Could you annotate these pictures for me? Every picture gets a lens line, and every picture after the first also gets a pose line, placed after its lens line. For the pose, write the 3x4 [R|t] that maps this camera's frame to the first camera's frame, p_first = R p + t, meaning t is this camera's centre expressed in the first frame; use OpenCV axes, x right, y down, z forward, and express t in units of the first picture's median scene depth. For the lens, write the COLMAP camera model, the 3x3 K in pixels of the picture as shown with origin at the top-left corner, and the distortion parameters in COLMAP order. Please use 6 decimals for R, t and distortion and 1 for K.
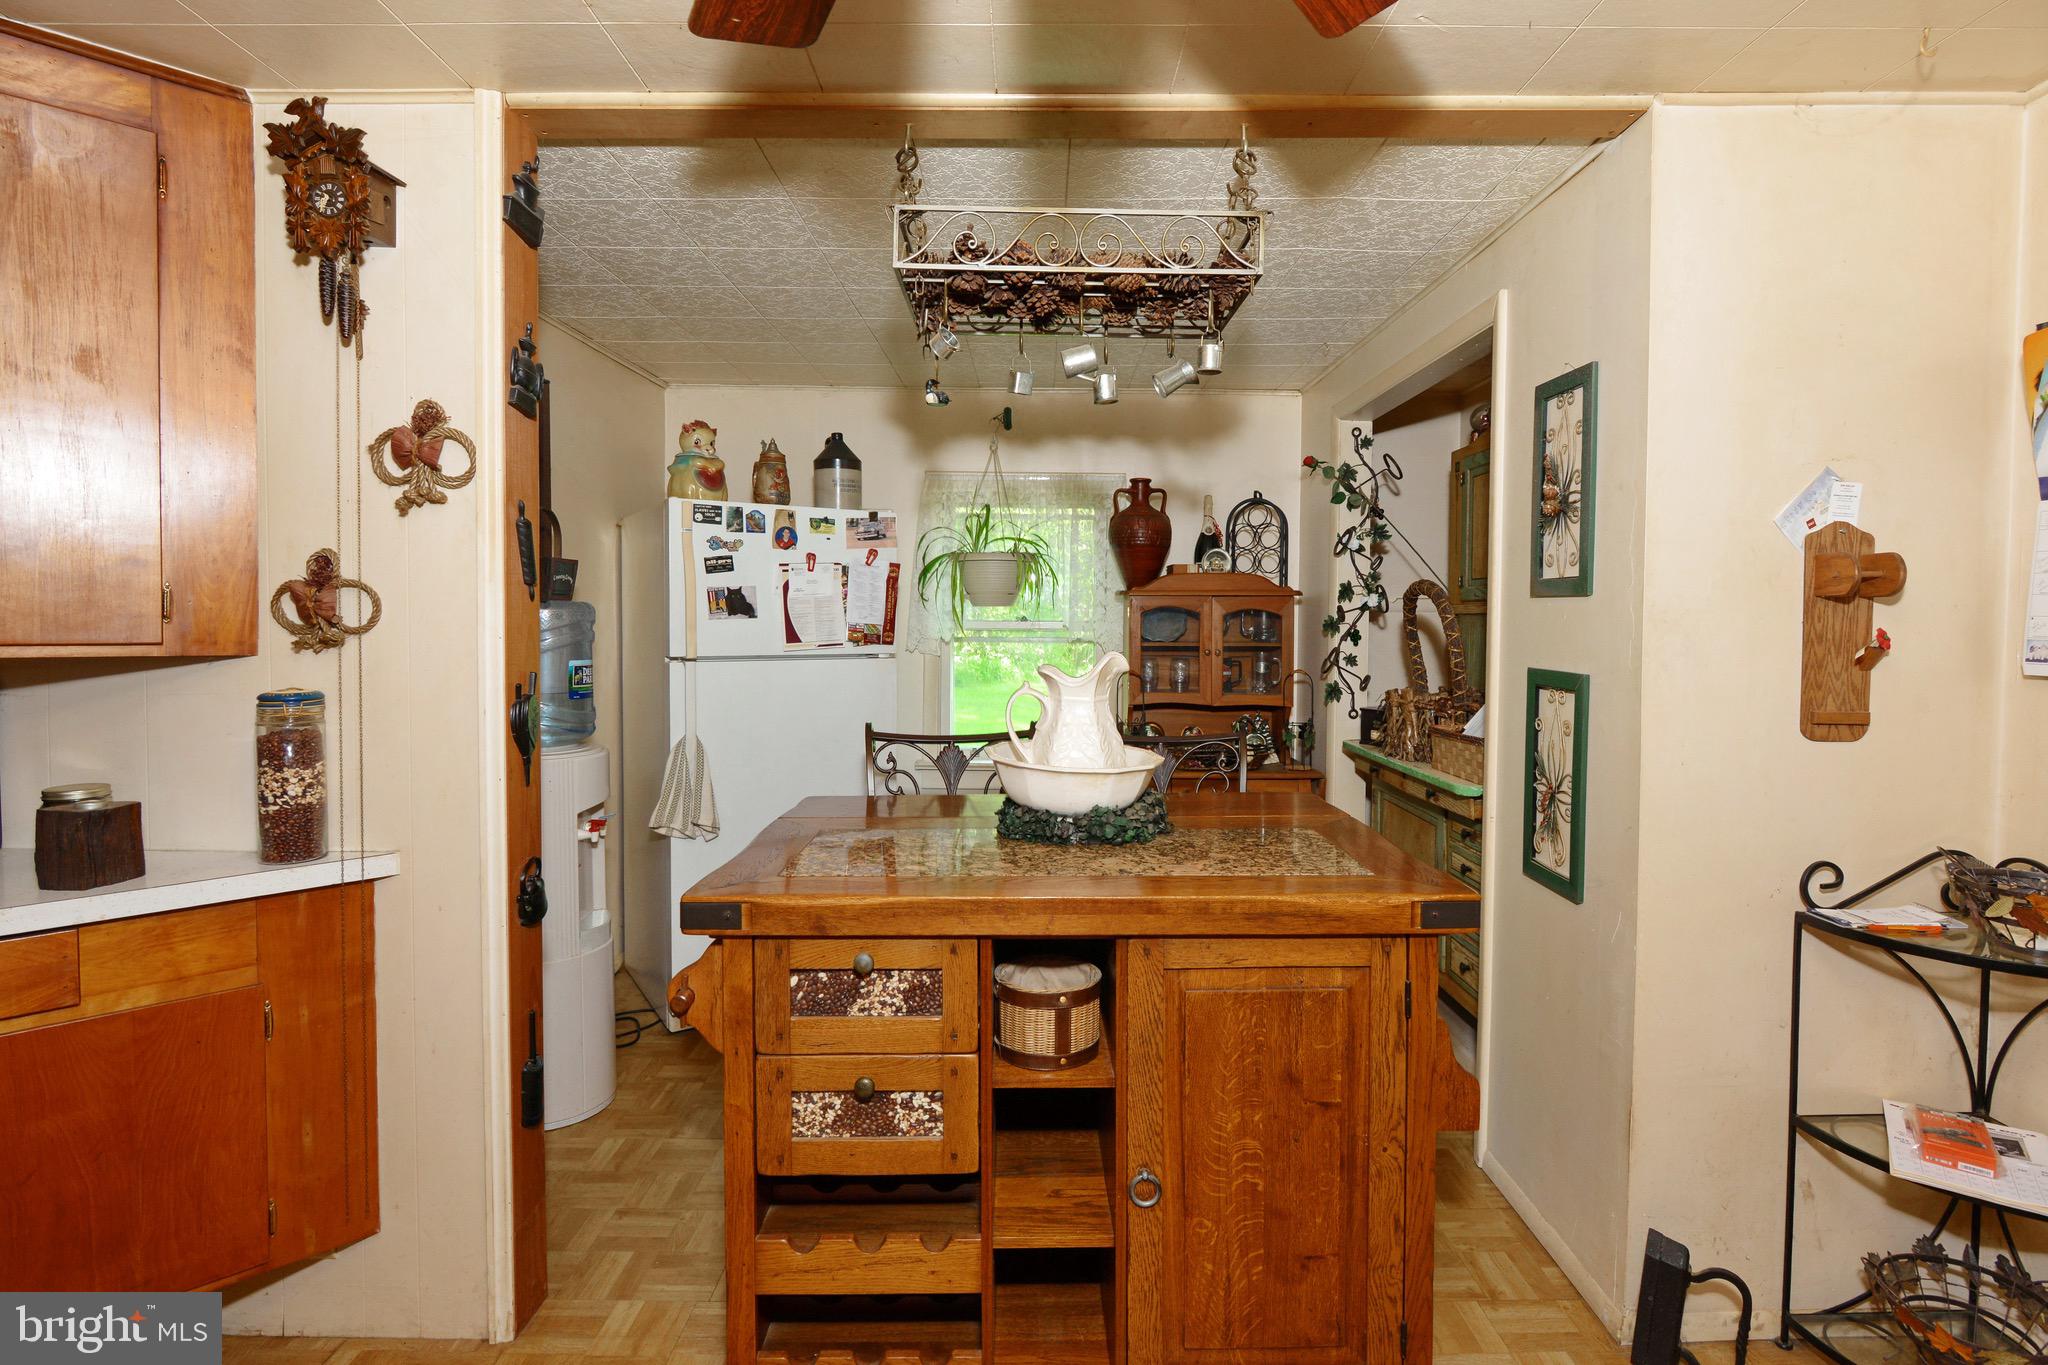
lens RADIAL K [[975.3, 0, 1035.6], [0, 975.3, 665.3], [0, 0, 1]] dist [-0.003711, -0.000580]
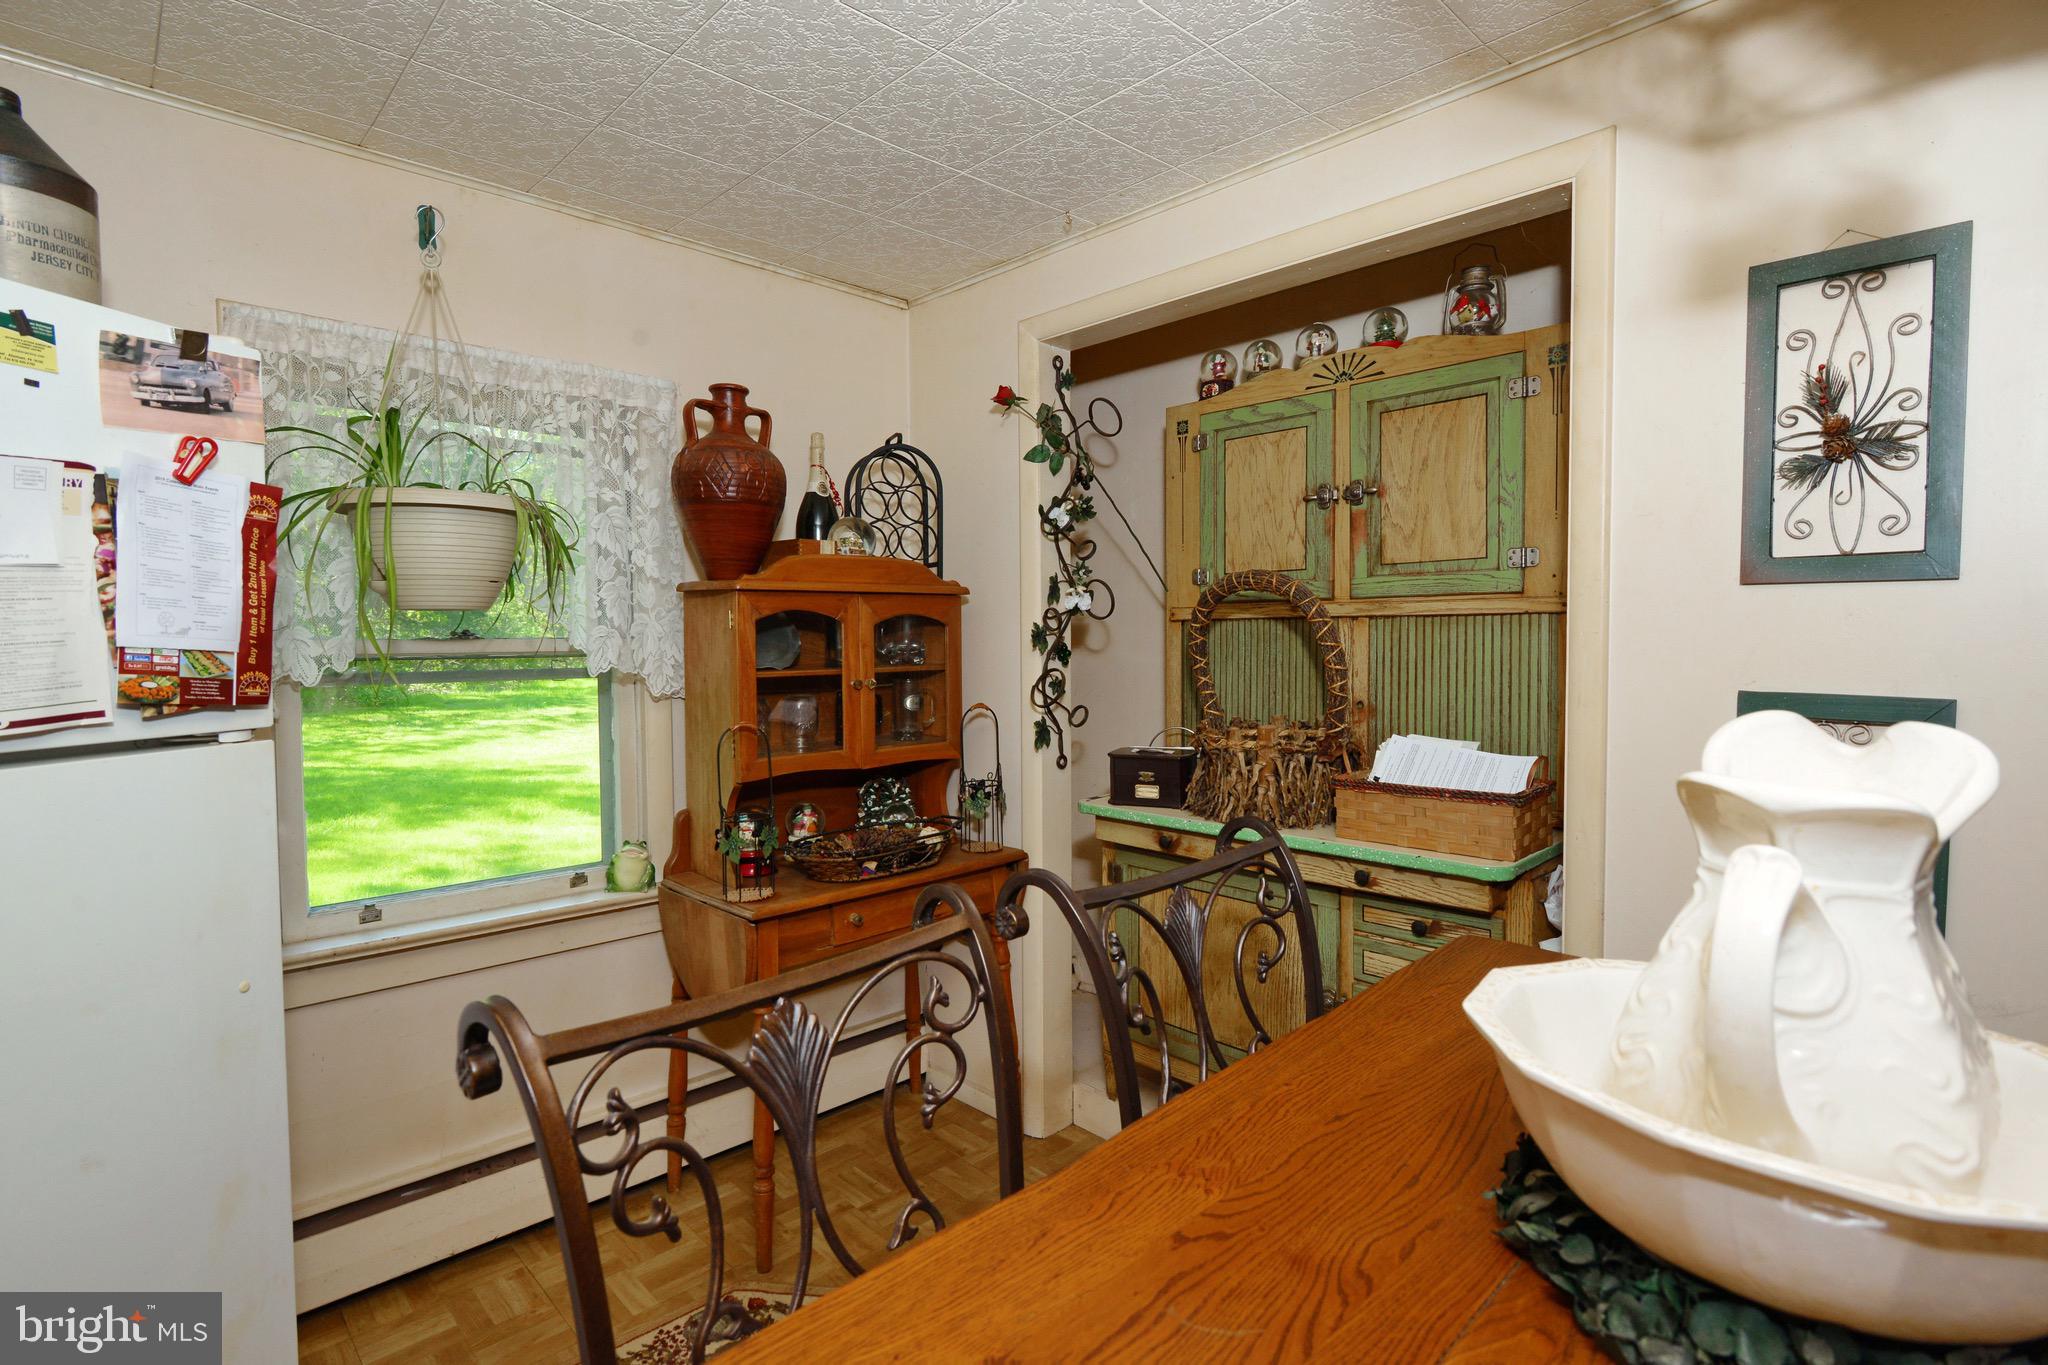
lens RADIAL K [[1003.5, 0, 1021.7], [0, 1003.5, 644.4], [0, 0, 1]] dist [0.025923, -0.000189]
pose [[0.713073, -0.019625, 0.700815, -0.421928], [0.047301, 0.998677, -0.020163, -0.046883], [-0.699492, 0.047527, 0.713058, 1.056773]]
